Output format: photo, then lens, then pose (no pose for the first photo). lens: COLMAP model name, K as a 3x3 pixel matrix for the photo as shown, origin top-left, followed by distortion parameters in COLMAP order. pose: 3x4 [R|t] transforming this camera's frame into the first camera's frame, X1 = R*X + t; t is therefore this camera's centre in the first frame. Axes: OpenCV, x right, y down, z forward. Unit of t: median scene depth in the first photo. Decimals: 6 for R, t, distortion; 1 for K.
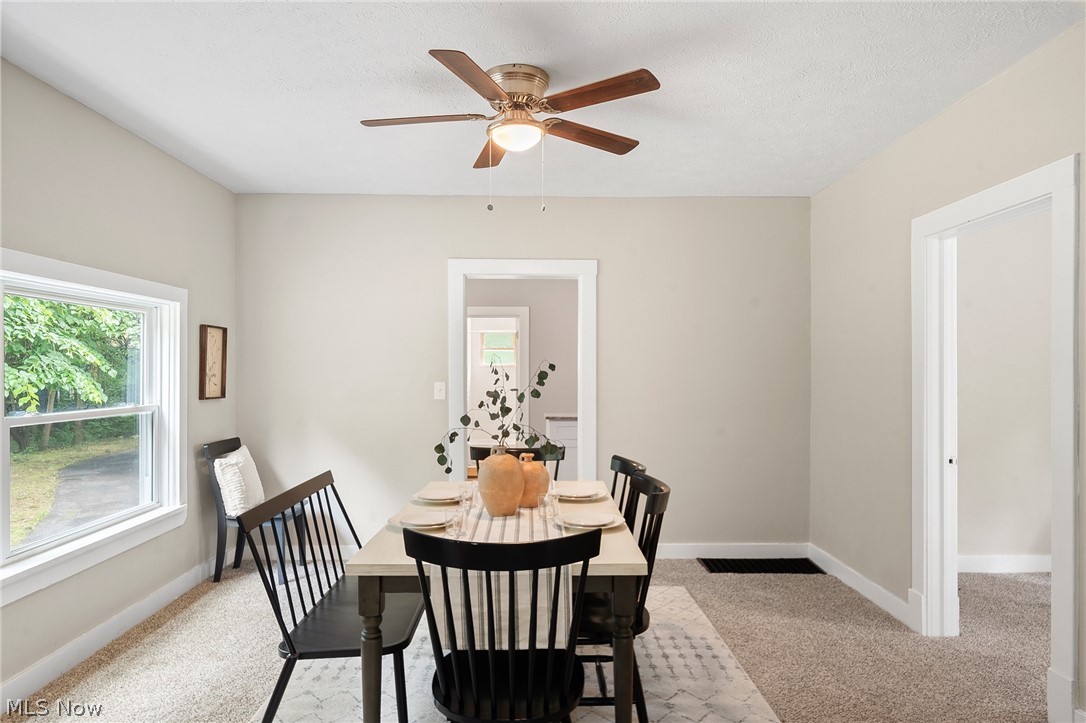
lens RADIAL K [[653.6, 0, 546.4], [0, 653.6, 371.5], [0, 0, 1]] dist [0.002674, 0.000271]
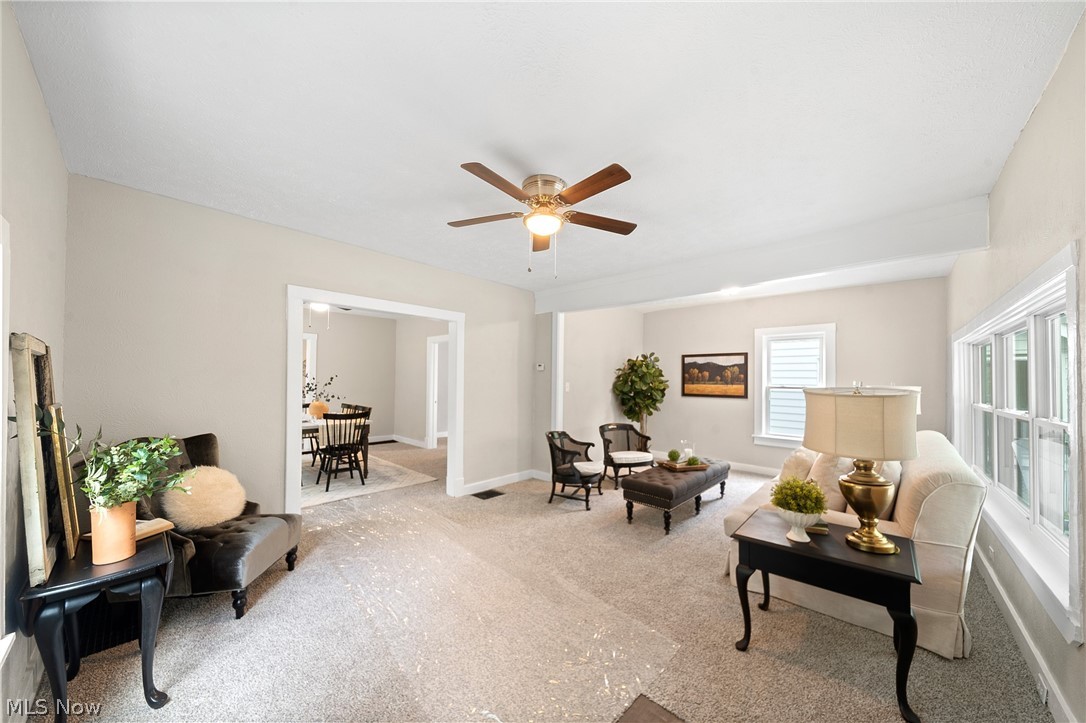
lens RADIAL K [[382.9, 0, 540.4], [0, 382.9, 373.2], [0, 0, 1]] dist [0.001226, 0.000057]
pose [[0.687817, 0.020686, 0.725589, -0.641965], [-0.013410, 0.999785, -0.015791, -0.003500], [-0.725760, 0.001131, 0.687947, -1.075691]]
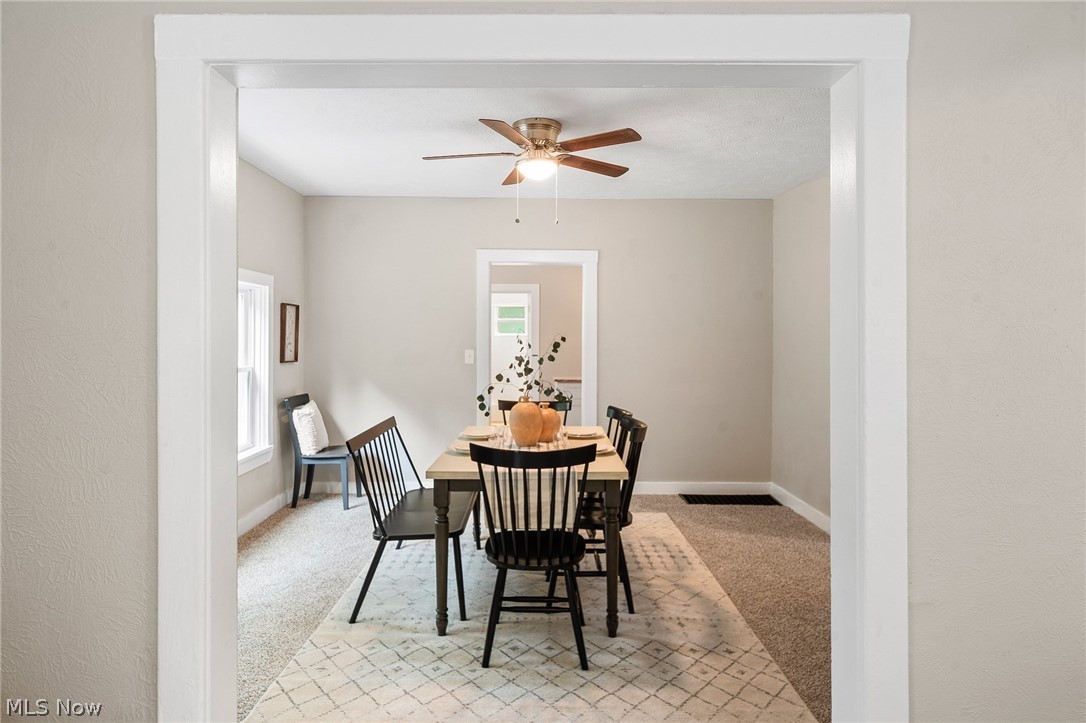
lens RADIAL K [[634.5, 0, 537.6], [0, 634.5, 336.1], [0, 0, 1]] dist [-0.001710, 0.000003]
pose [[0.999753, 0.003049, -0.022009, -0.013976], [-0.003172, 0.999979, -0.005584, -0.004737], [0.021992, 0.005652, 0.999742, -0.300779]]
